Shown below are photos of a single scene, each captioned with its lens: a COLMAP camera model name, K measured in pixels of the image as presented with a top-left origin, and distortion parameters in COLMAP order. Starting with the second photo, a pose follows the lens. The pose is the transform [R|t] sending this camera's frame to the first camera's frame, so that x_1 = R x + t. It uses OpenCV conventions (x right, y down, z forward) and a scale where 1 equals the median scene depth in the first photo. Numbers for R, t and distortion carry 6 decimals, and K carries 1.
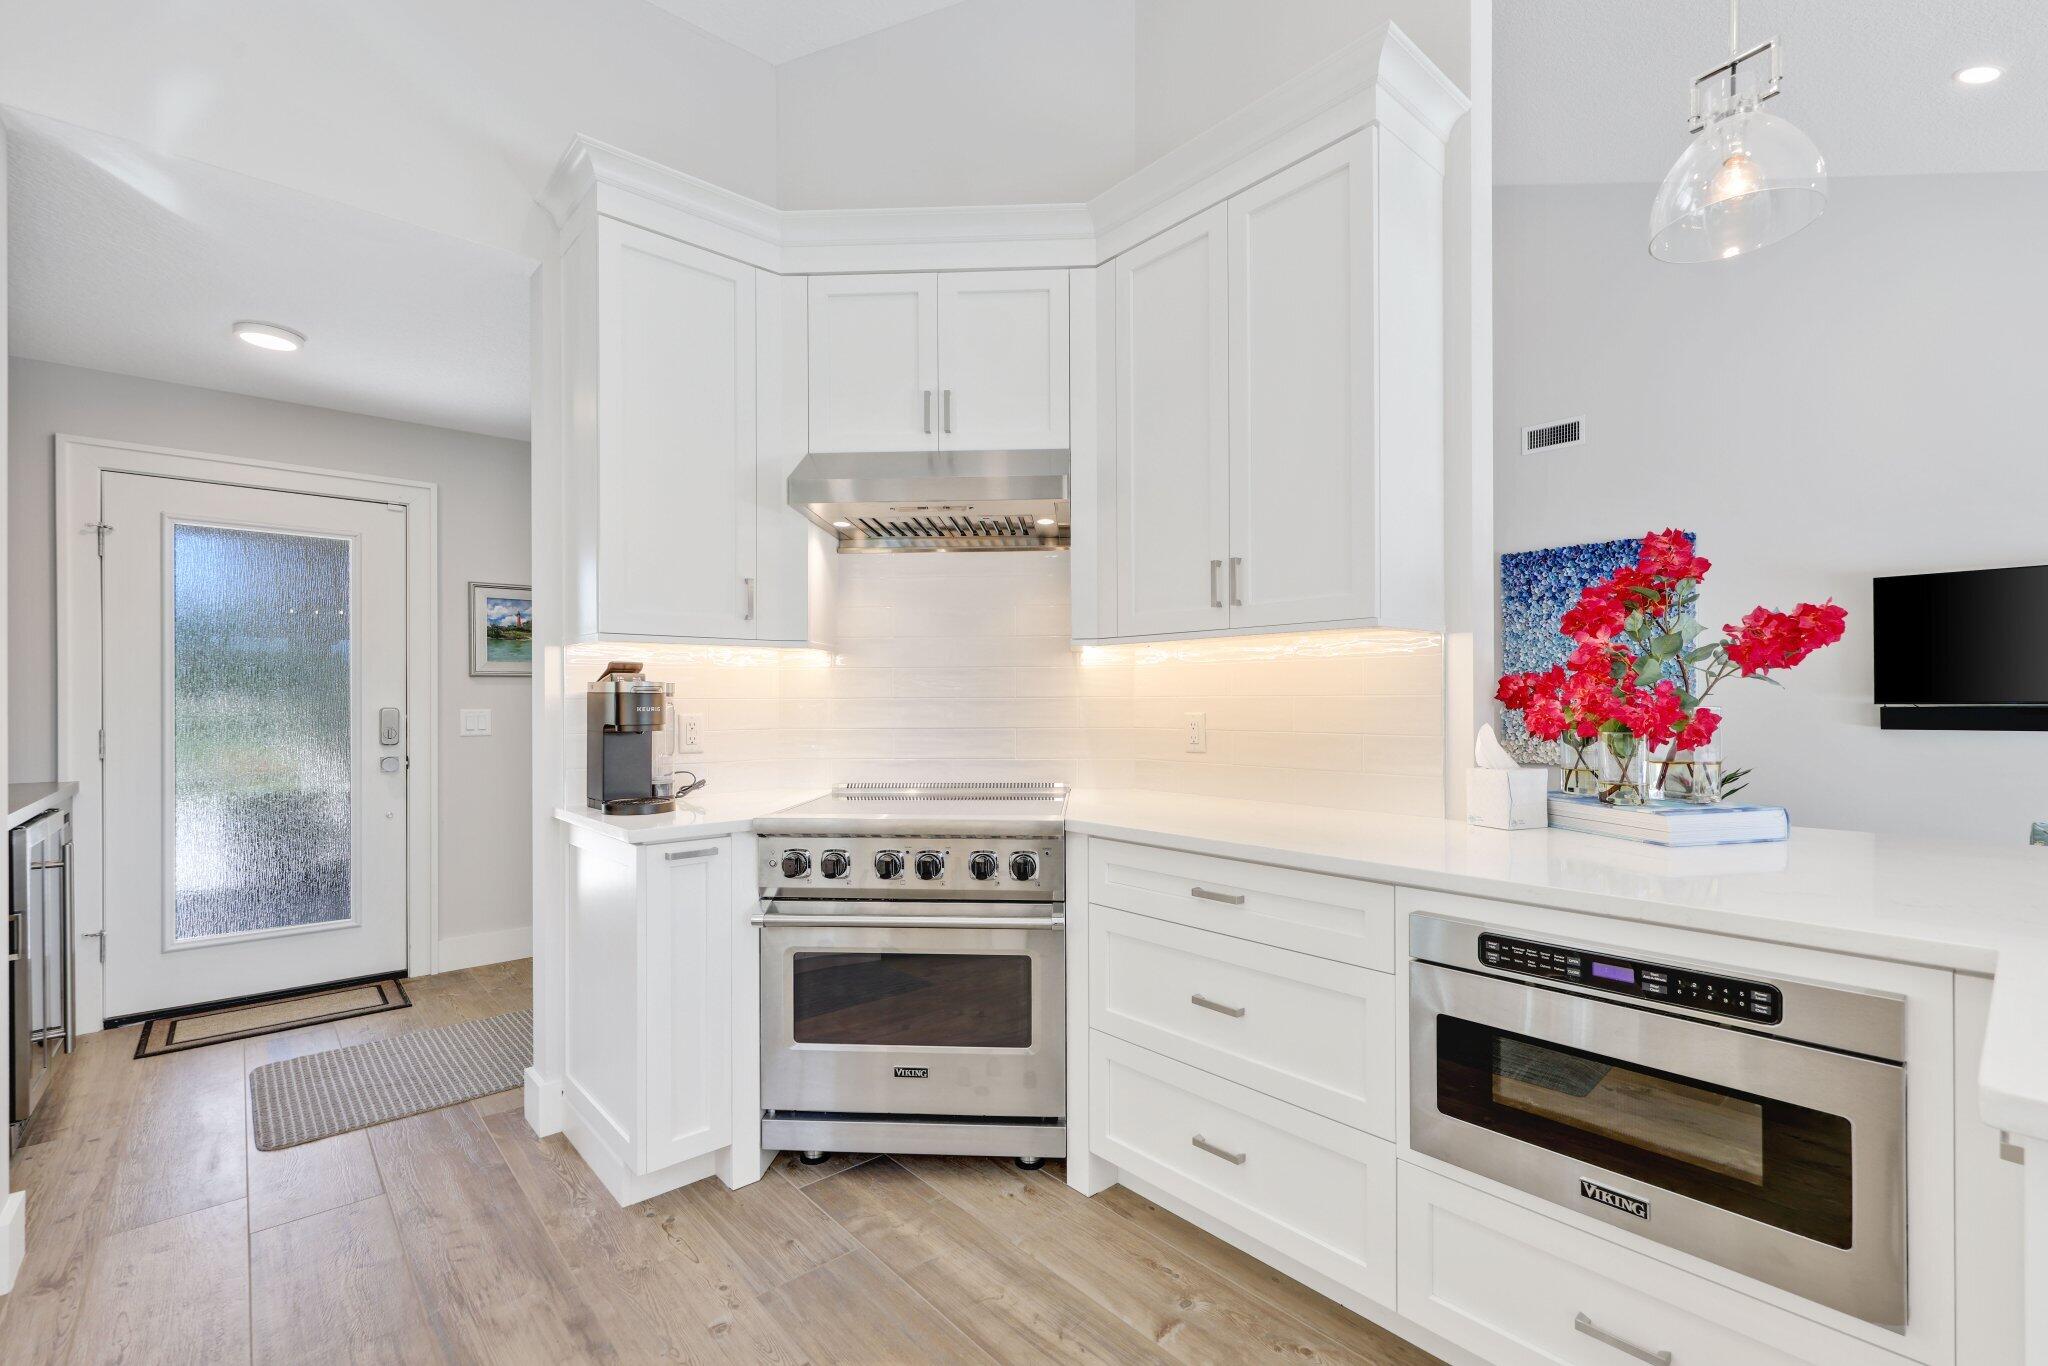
lens RADIAL K [[868.4, 0, 1024.8], [0, 868.4, 701.1], [0, 0, 1]] dist [0.000343, 0.000007]
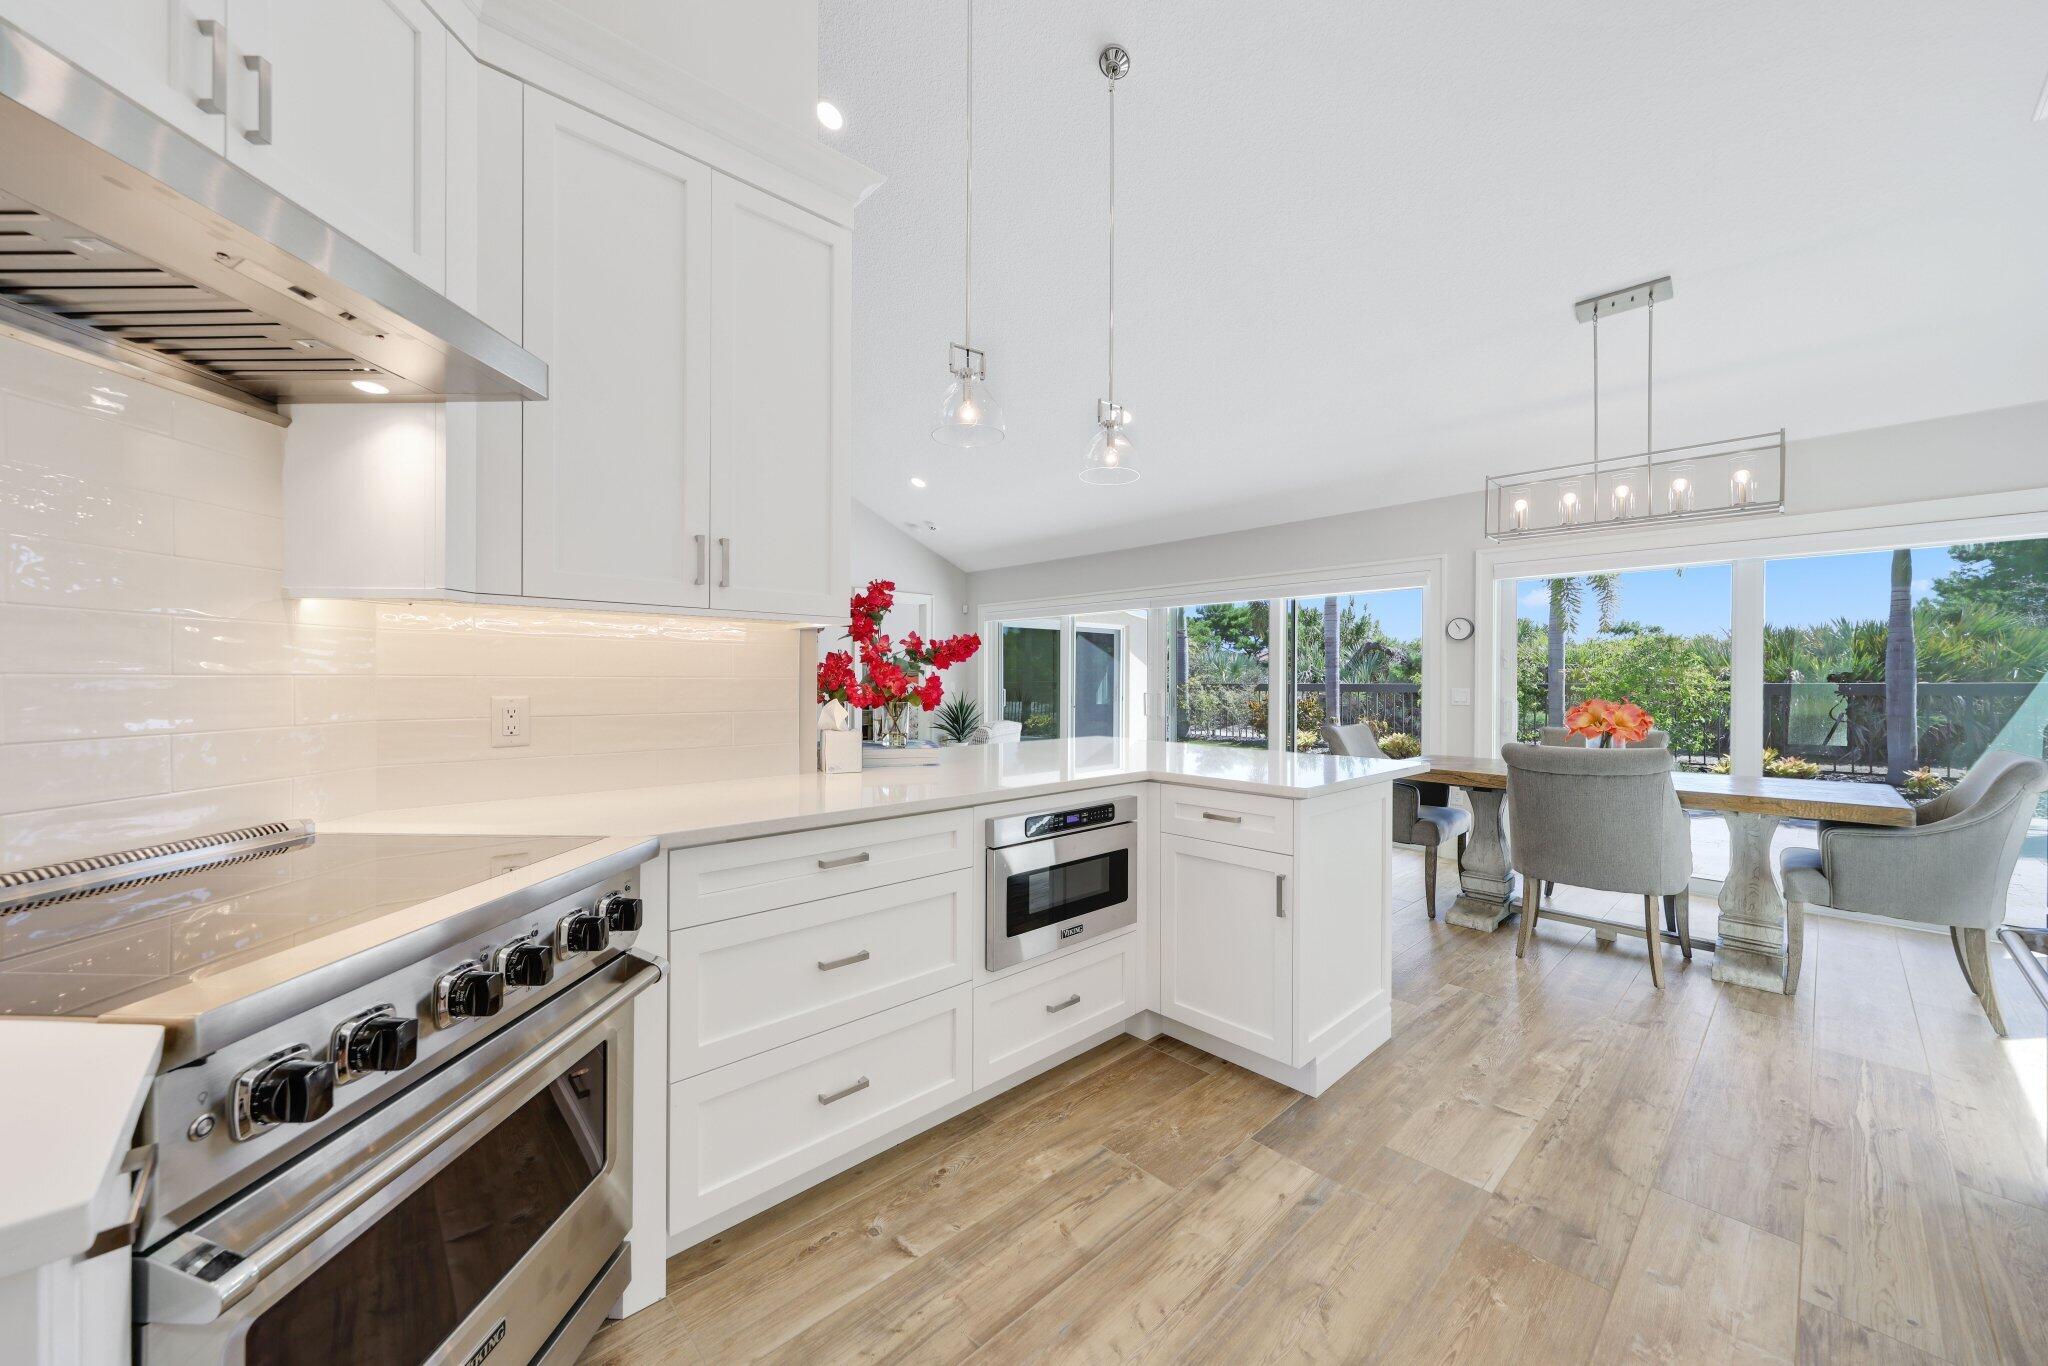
lens RADIAL K [[797.2, 0, 969.9], [0, 797.2, 686.0], [0, 0, 1]] dist [0.001155, 0.000007]
pose [[-0.008691, -0.005714, 0.999946, -0.674499], [-0.001989, 0.999982, 0.005697, -0.002005], [-0.999960, -0.001940, -0.008702, 0.730702]]
